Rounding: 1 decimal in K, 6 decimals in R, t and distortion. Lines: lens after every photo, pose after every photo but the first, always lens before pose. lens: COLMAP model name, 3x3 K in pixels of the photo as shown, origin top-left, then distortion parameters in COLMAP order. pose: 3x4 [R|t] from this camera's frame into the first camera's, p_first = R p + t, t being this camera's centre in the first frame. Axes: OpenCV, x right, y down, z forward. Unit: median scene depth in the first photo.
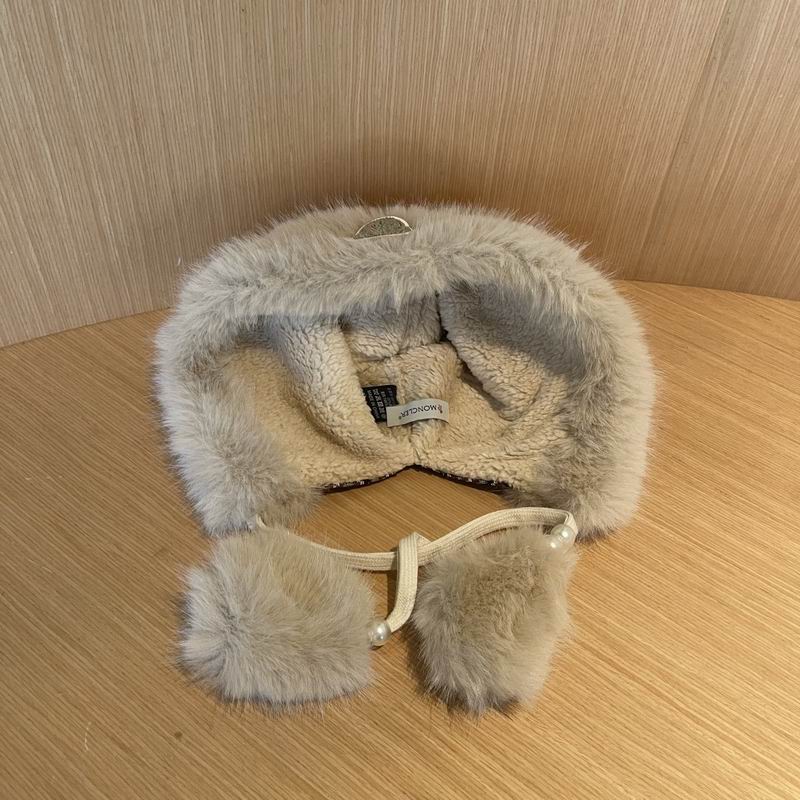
lens RADIAL K [[823.7, 0, 403.7], [0, 823.7, 399.4], [0, 0, 1]] dist [0.021937, 0.000000]
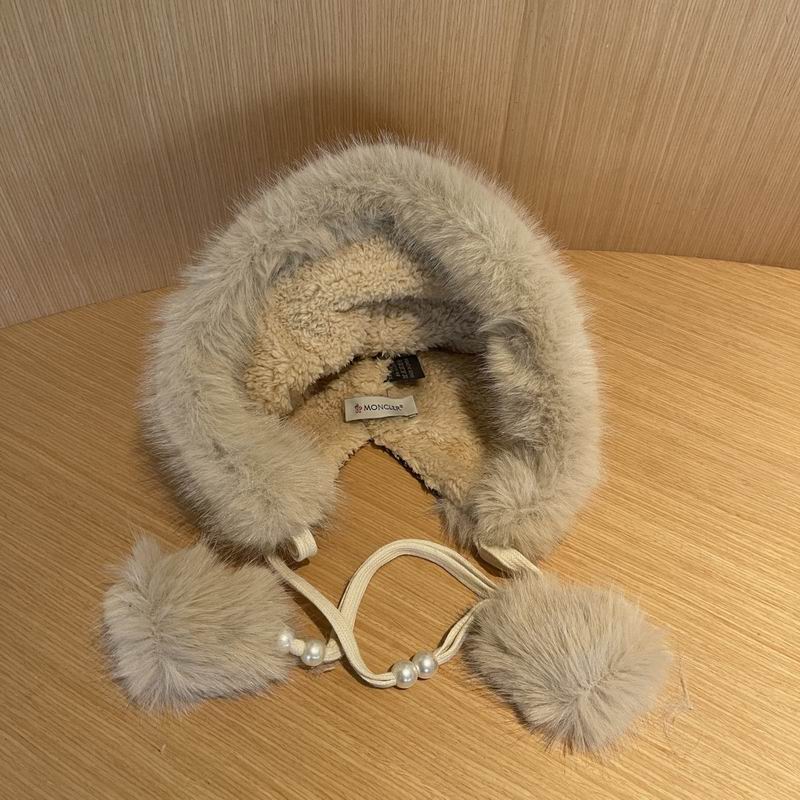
lens RADIAL K [[823.7, 0, 398.6], [0, 823.7, 403.4], [0, 0, 1]] dist [0.021937, 0.000000]
pose [[0.993071, -0.107191, 0.048165, 0.141445], [0.102928, 0.991165, 0.083654, -0.073426], [-0.056706, -0.078117, 0.995330, 0.057293]]
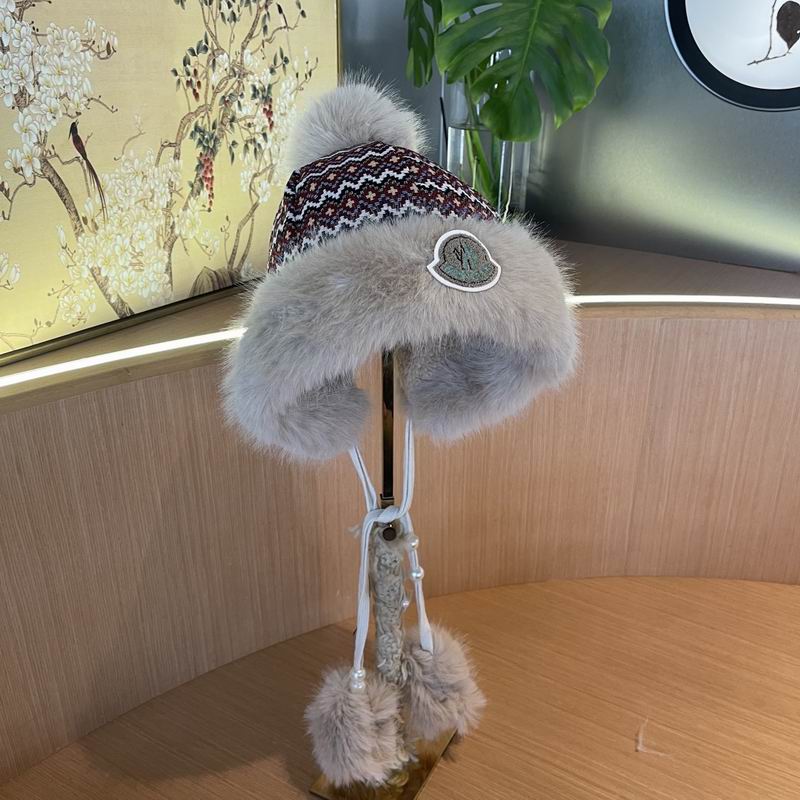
lens RADIAL K [[823.7, 0, 407.5], [0, 823.7, 408.3], [0, 0, 1]] dist [0.021937, 0.000000]
pose [[0.994330, -0.090323, 0.056124, -0.216752], [0.104541, 0.926951, -0.360324, 0.092831], [-0.019479, 0.364148, 0.931137, -0.637862]]
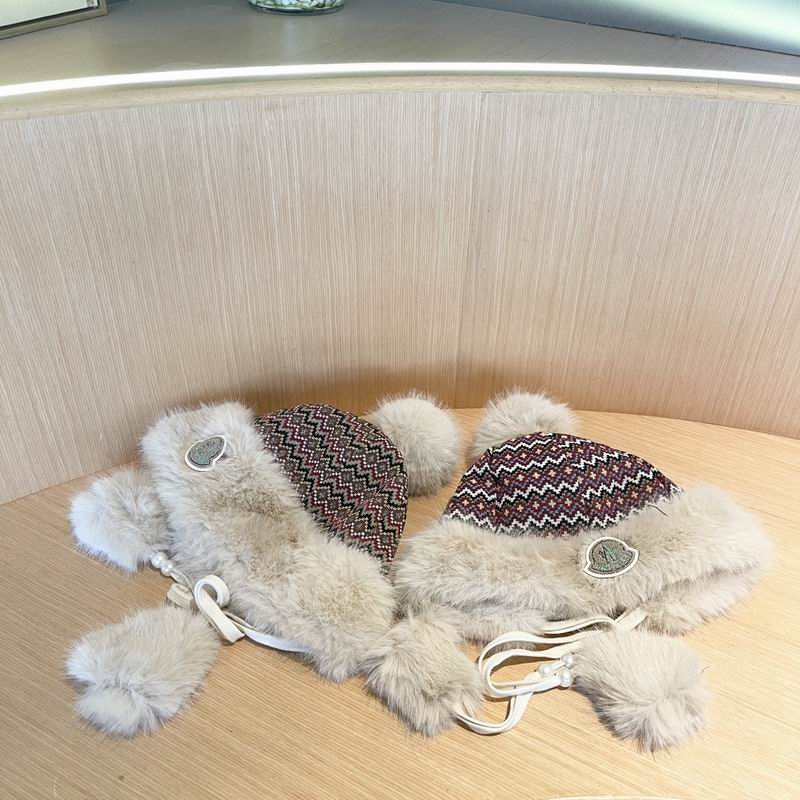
lens RADIAL K [[823.7, 0, 399.0], [0, 823.7, 408.6], [0, 0, 1]] dist [0.021937, 0.000000]
pose [[0.990757, -0.114053, 0.073431, 0.119024], [0.123380, 0.982656, -0.138434, 0.033791], [-0.056369, 0.146214, 0.987646, -0.372751]]
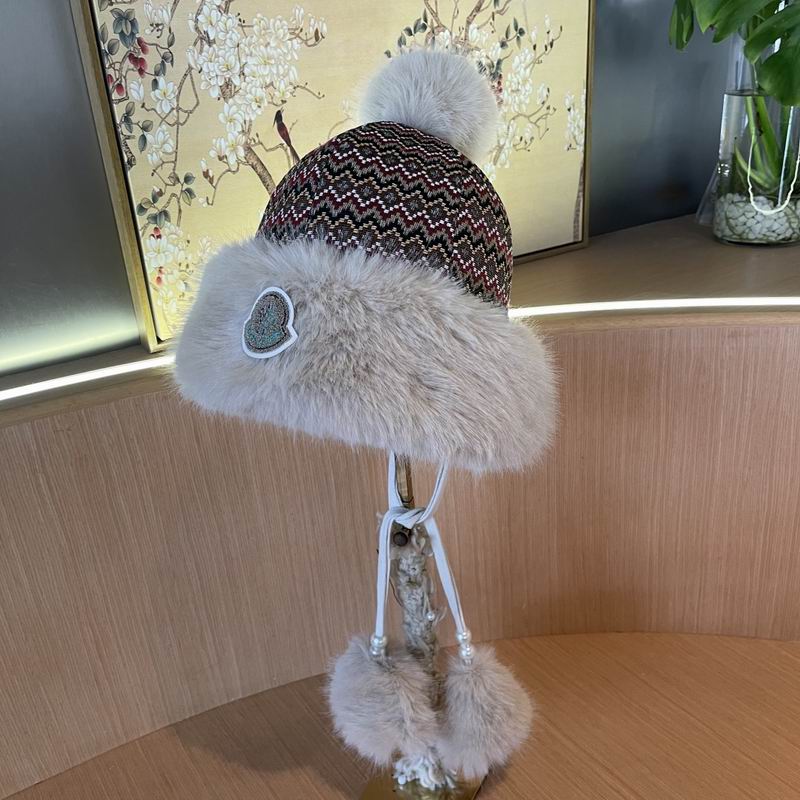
lens RADIAL K [[823.7, 0, 404.0], [0, 823.7, 409.9], [0, 0, 1]] dist [0.021937, 0.000000]
pose [[0.934223, 0.006882, -0.356622, 0.049871], [-0.135856, 0.931317, -0.337922, 0.033498], [0.329803, 0.364144, 0.870993, -0.505356]]
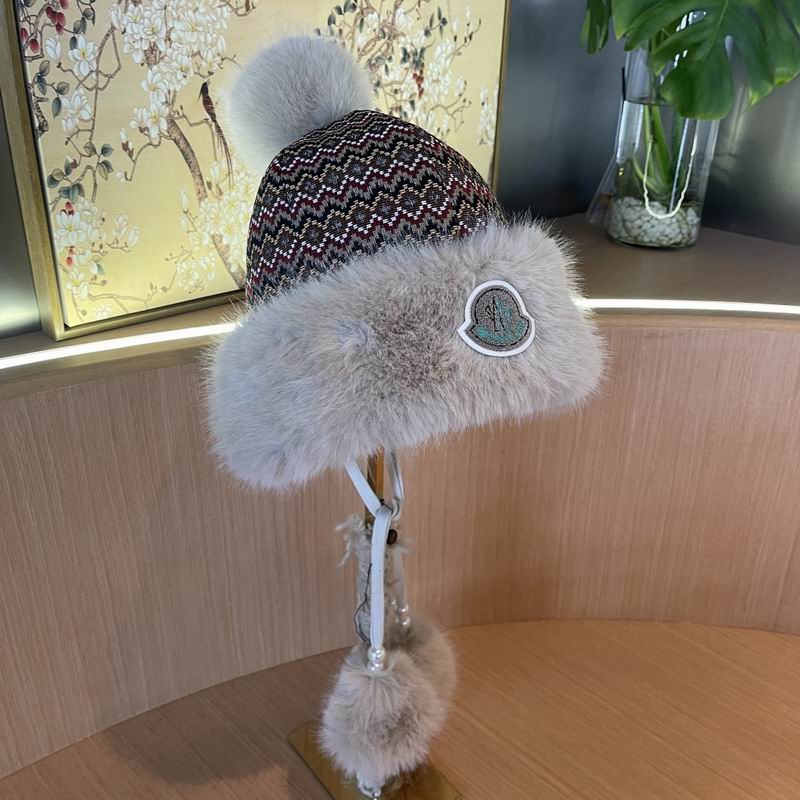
lens RADIAL K [[823.7, 0, 396.4], [0, 823.7, 407.6], [0, 0, 1]] dist [0.021937, 0.000000]
pose [[0.986177, 0.020481, -0.164422, -0.123354], [-0.075902, 0.937928, -0.338422, 0.014381], [0.147285, 0.346224, 0.926518, -0.523725]]
